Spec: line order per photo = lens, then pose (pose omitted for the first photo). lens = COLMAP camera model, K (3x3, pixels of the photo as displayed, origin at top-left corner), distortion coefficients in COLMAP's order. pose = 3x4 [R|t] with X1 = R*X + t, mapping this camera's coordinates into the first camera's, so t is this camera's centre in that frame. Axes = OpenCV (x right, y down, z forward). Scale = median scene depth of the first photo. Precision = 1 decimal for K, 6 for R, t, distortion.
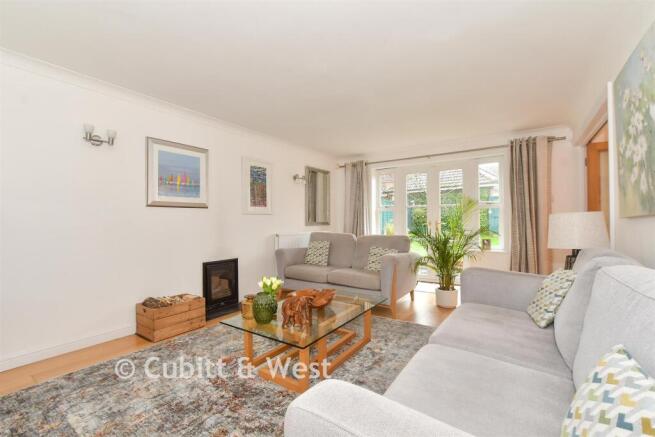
lens RADIAL K [[289.4, 0, 327.5], [0, 289.4, 218.5], [0, 0, 1]] dist [-0.000476, -0.000057]
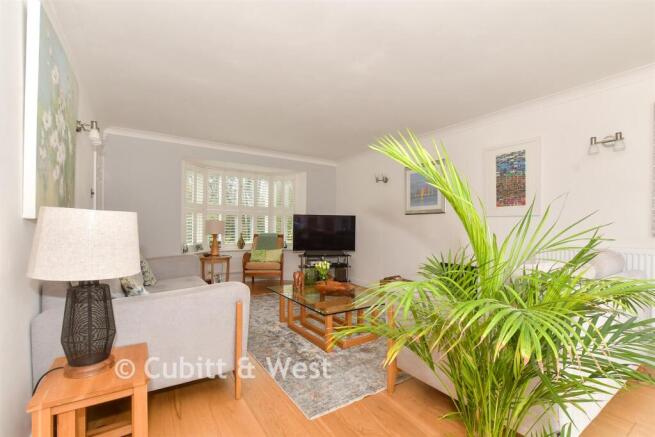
lens RADIAL K [[289.4, 0, 327.5], [0, 289.4, 218.5], [0, 0, 1]] dist [-0.000476, -0.000057]
pose [[-0.369559, -0.013007, -0.929116, 0.608277], [0.009587, 0.999795, -0.017810, -0.001603], [0.929158, -0.015490, -0.369359, 0.816935]]
